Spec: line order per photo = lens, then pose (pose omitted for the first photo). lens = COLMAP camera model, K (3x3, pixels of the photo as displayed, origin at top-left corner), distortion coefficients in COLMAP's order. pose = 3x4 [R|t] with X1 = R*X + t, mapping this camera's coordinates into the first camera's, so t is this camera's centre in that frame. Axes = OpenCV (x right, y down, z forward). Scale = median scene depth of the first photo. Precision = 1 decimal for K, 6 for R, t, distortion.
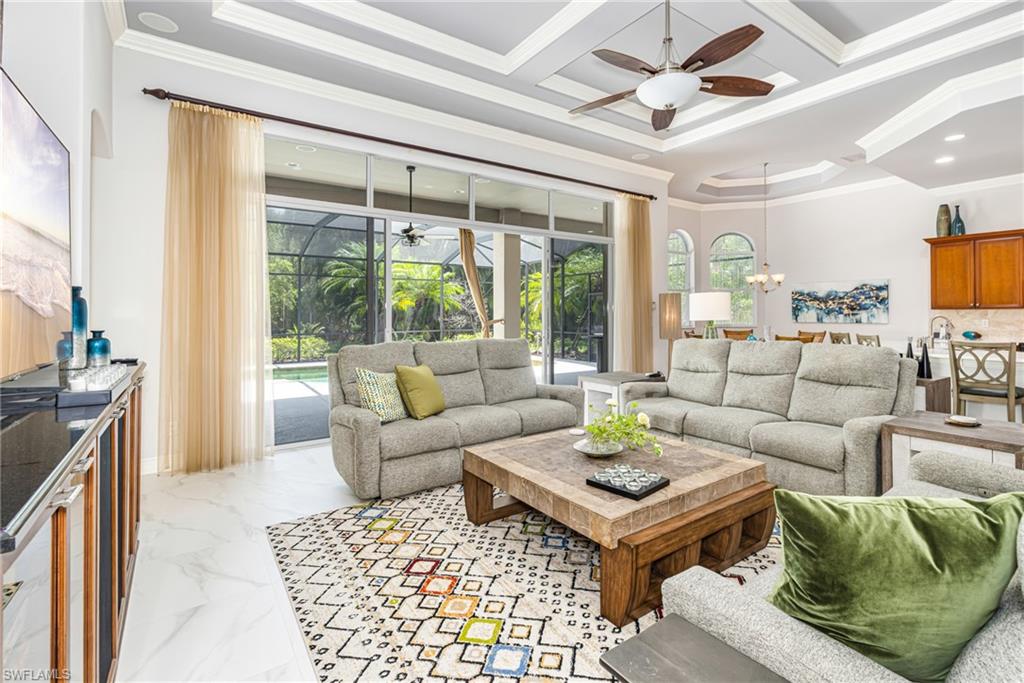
lens RADIAL K [[474.7, 0, 509.7], [0, 474.7, 310.0], [0, 0, 1]] dist [0.006452, 0.000127]
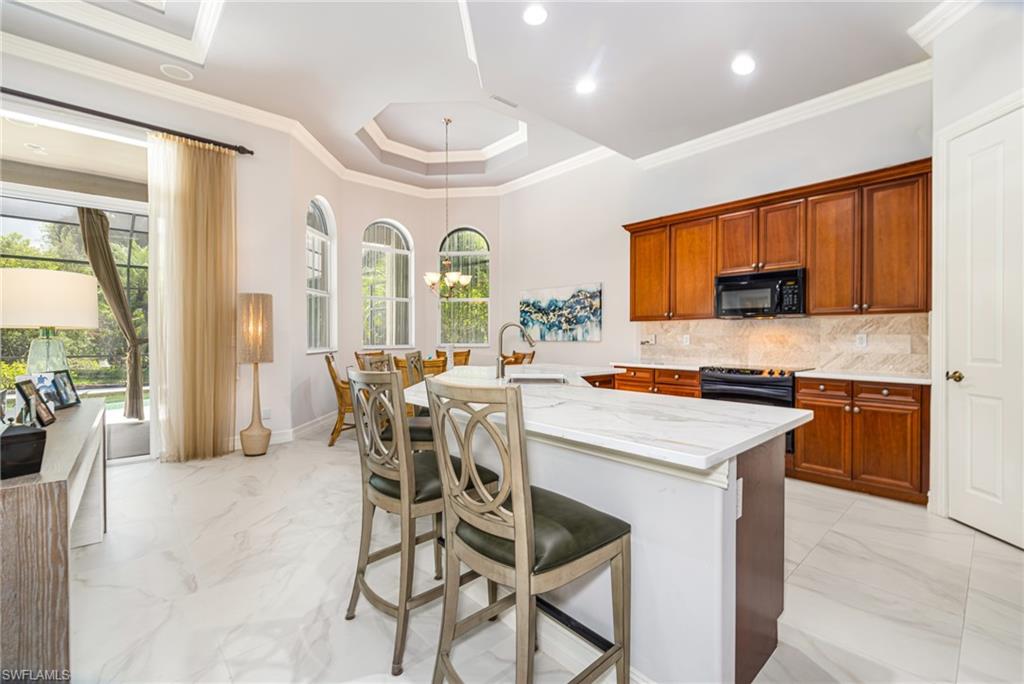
lens RADIAL K [[445.5, 0, 512.0], [0, 445.5, 342.0], [0, 0, 1]] dist [-0.000017, 0.000148]
pose [[0.991661, 0.002662, 0.128848, 0.668096], [-0.005047, 0.999822, 0.018193, 0.020720], [-0.128776, -0.018691, 0.991498, 0.369485]]
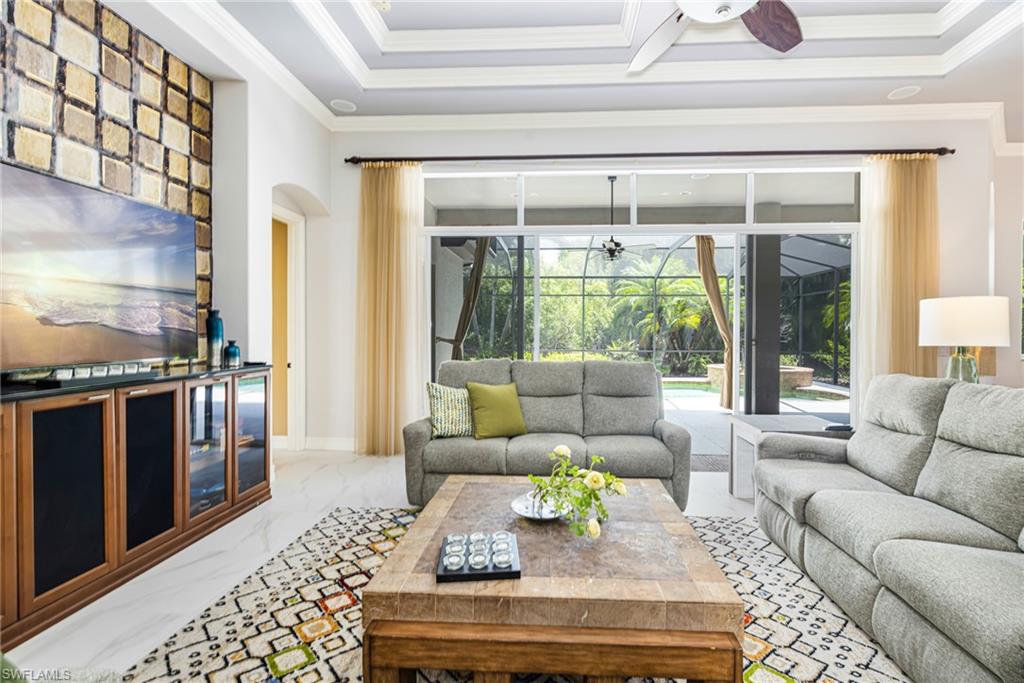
lens RADIAL K [[473.2, 0, 529.4], [0, 473.2, 336.3], [0, 0, 1]] dist [-0.000160, 0.001002]
pose [[0.787864, 0.013745, -0.615696, 0.288925], [-0.003098, 0.999827, 0.018357, 0.000761], [0.615841, -0.012555, 0.787770, 0.177408]]
